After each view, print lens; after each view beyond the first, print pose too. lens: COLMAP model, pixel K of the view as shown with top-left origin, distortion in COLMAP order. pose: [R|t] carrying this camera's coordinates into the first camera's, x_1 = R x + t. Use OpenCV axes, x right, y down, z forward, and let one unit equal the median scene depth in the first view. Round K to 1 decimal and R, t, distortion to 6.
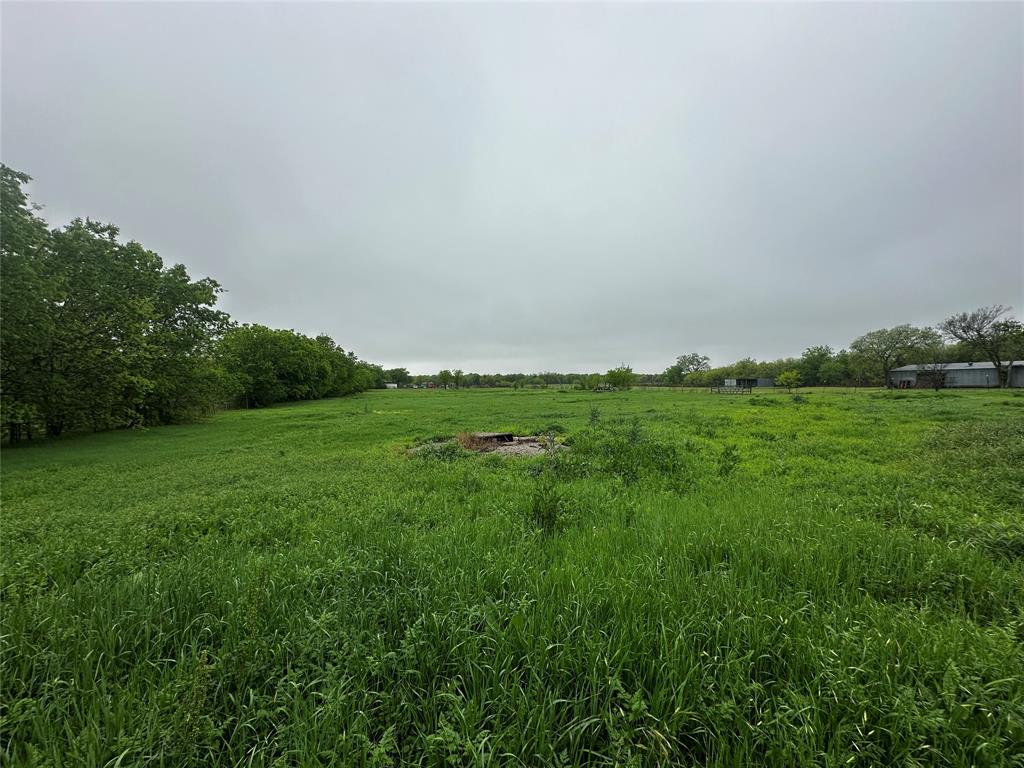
lens RADIAL K [[408.3, 0, 512.0], [0, 408.3, 384.0], [0, 0, 1]] dist [0.001010, 0.000051]
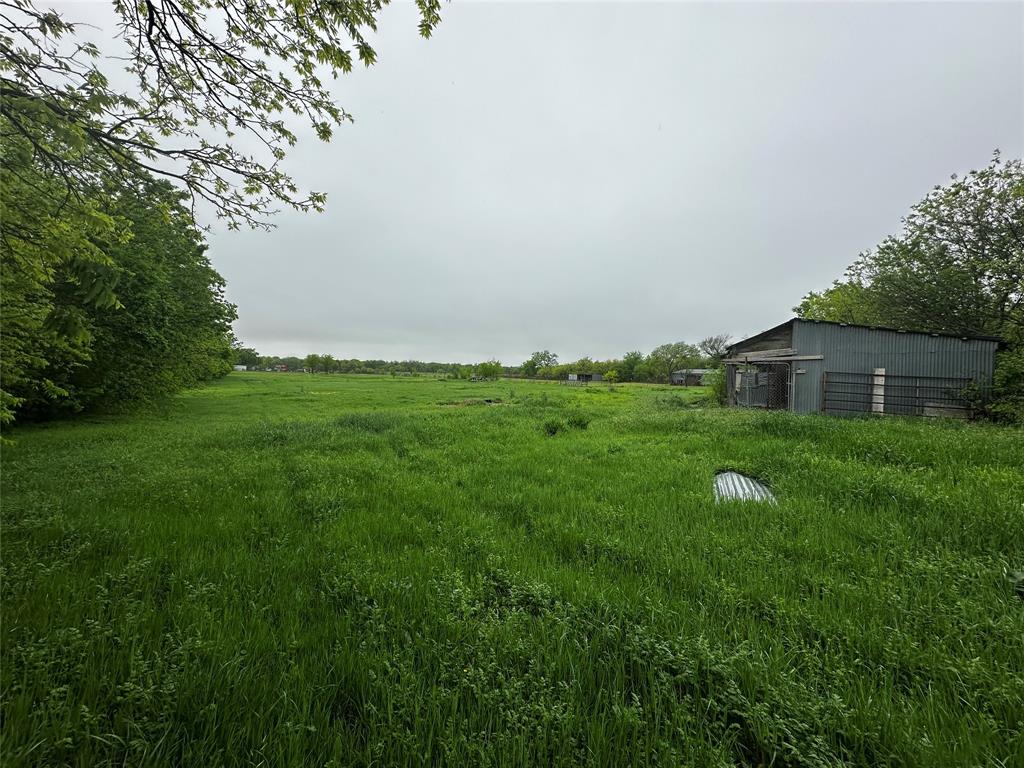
lens RADIAL K [[408.3, 0, 512.0], [0, 408.3, 384.0], [0, 0, 1]] dist [0.001010, 0.000051]
pose [[0.940218, 0.028137, 0.339410, -0.059993], [-0.037439, 0.999081, 0.020887, -0.001063], [-0.338510, -0.032346, 0.940407, -0.104092]]
